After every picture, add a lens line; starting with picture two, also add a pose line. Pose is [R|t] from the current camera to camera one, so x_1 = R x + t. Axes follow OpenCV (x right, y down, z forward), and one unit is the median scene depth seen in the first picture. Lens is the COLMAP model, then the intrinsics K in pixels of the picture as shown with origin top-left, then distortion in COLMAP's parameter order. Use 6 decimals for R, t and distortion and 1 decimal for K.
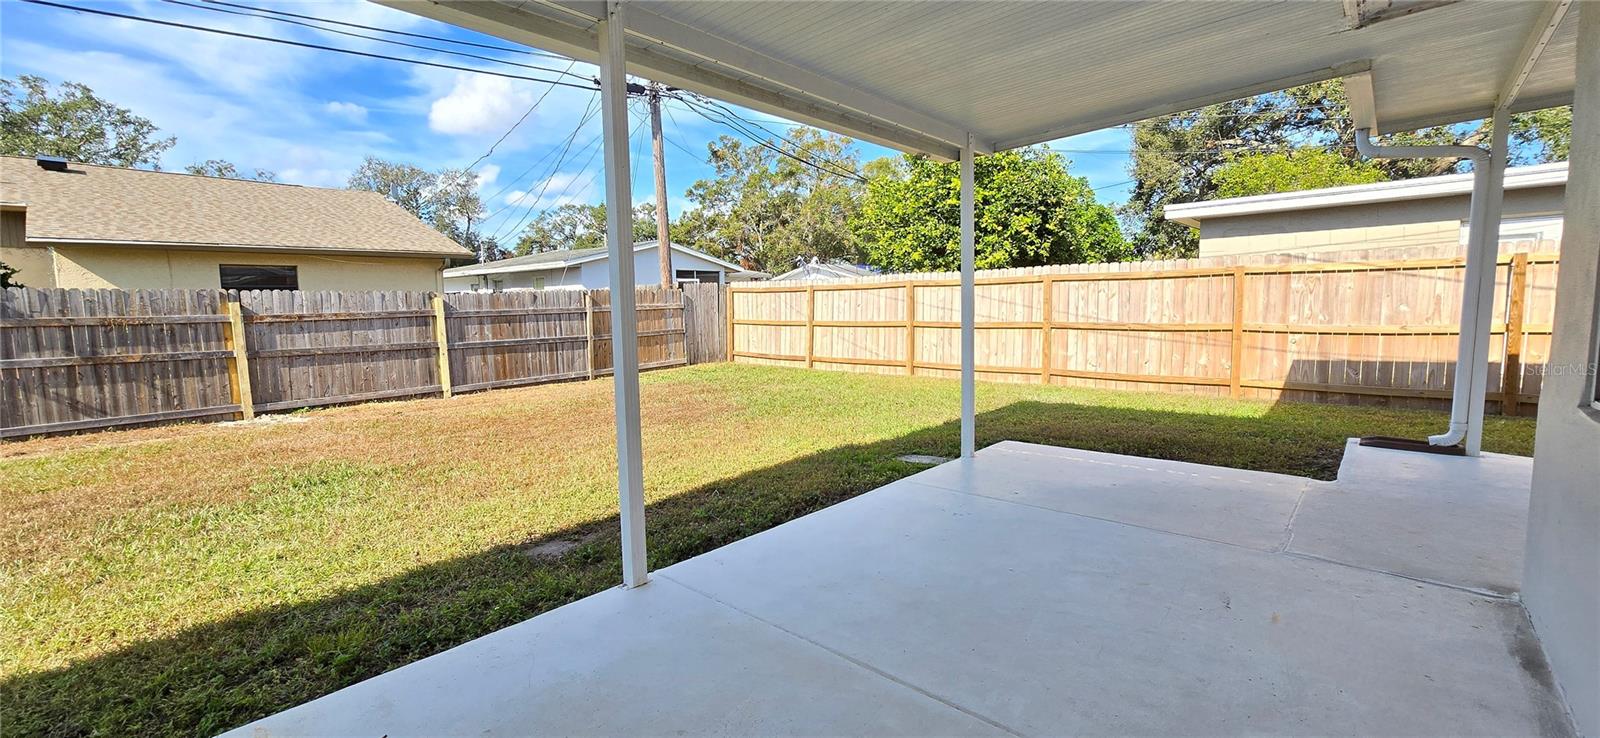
lens RADIAL K [[652.6, 0, 799.0], [0, 652.6, 362.0], [0, 0, 1]] dist [-0.002093, -0.000208]
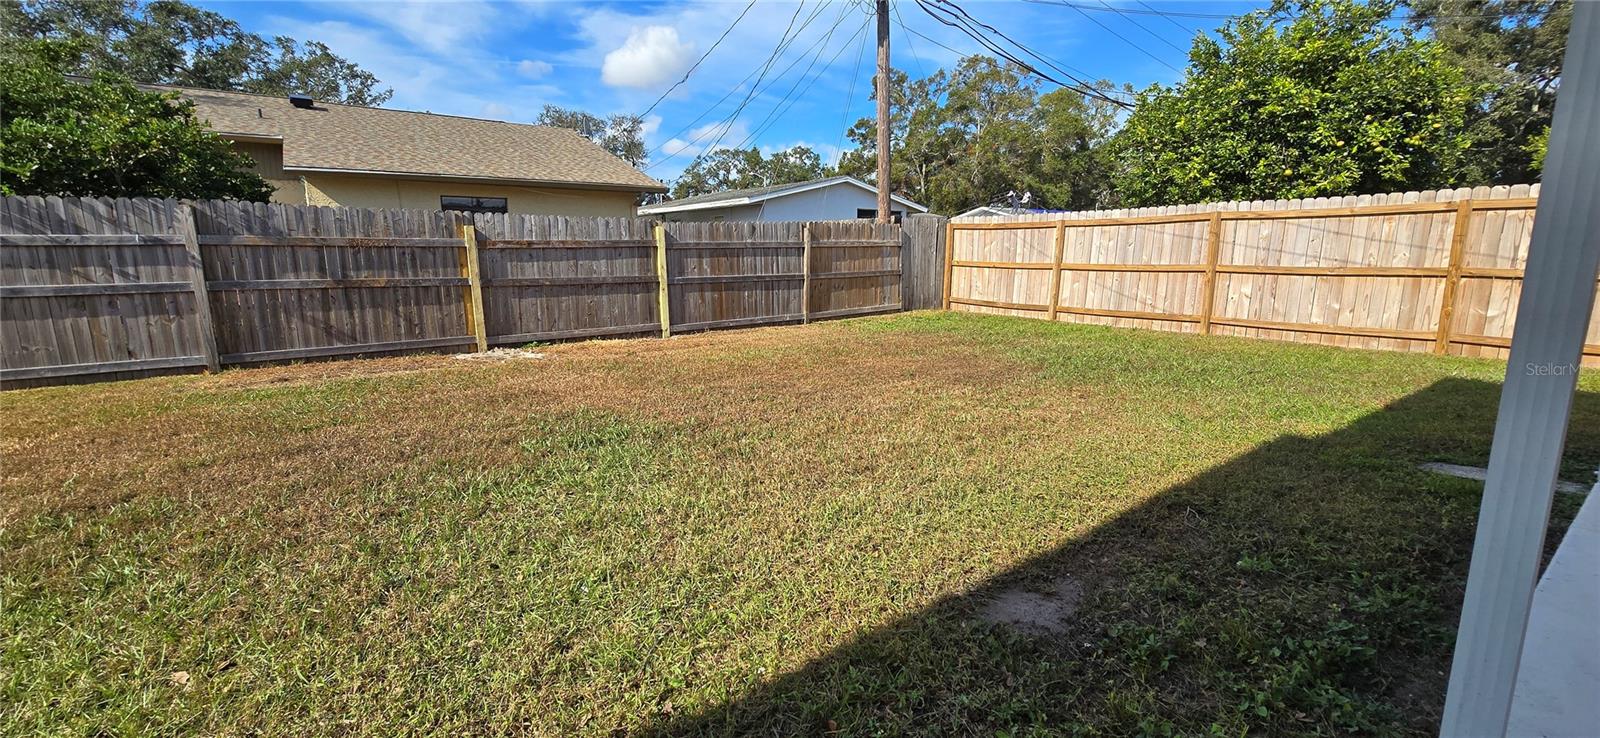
lens RADIAL K [[652.6, 0, 801.3], [0, 652.6, 362.7], [0, 0, 1]] dist [-0.002093, -0.000208]
pose [[0.978207, 0.050267, -0.201456, -0.151189], [-0.034129, 0.995982, 0.082798, 0.007125], [0.204809, -0.074118, 0.975992, 0.128751]]
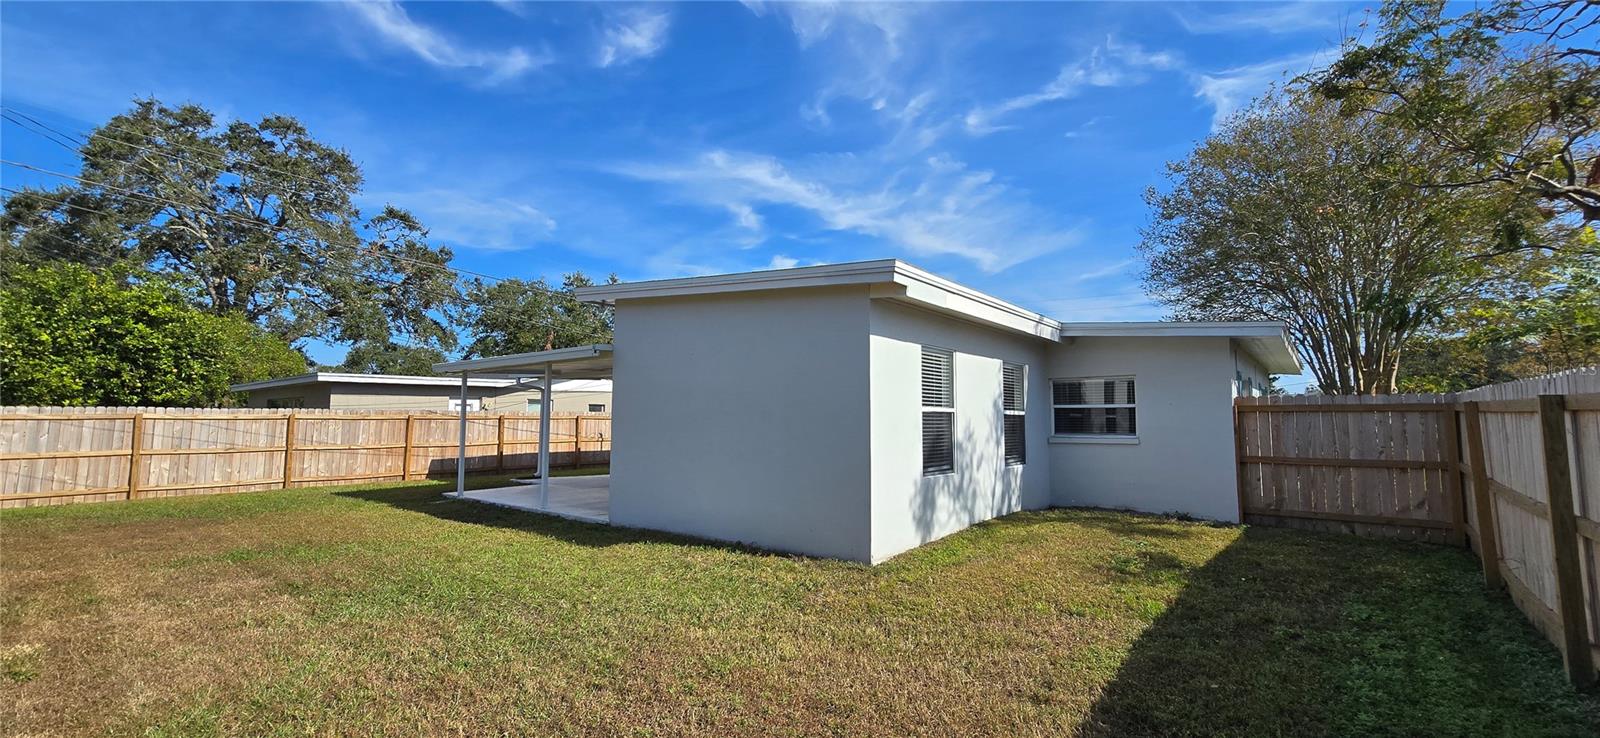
lens RADIAL K [[652.6, 0, 807.5], [0, 652.6, 356.5], [0, 0, 1]] dist [-0.002093, -0.000208]
pose [[-0.057587, 0.117687, 0.991380, -1.041142], [0.092183, 0.989412, -0.112098, 0.010951], [-0.994075, 0.084933, -0.067826, -0.081246]]
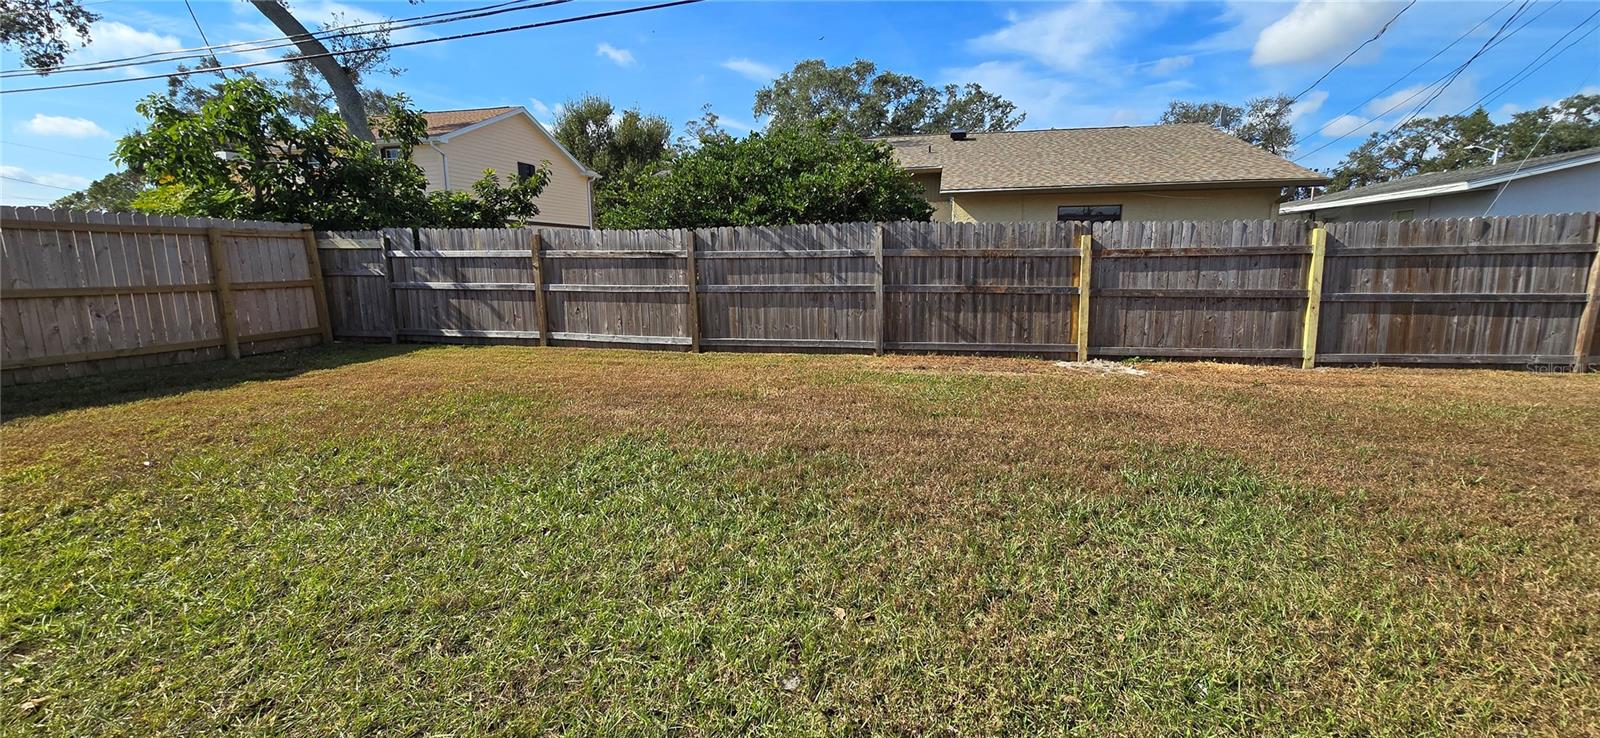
lens RADIAL K [[652.6, 0, 806.5], [0, 652.6, 362.7], [0, 0, 1]] dist [-0.002093, -0.000208]
pose [[0.493694, 0.149077, -0.856763, -0.175185], [-0.081530, 0.988792, 0.125070, 0.003302], [0.865805, 0.008106, 0.500315, 0.138967]]
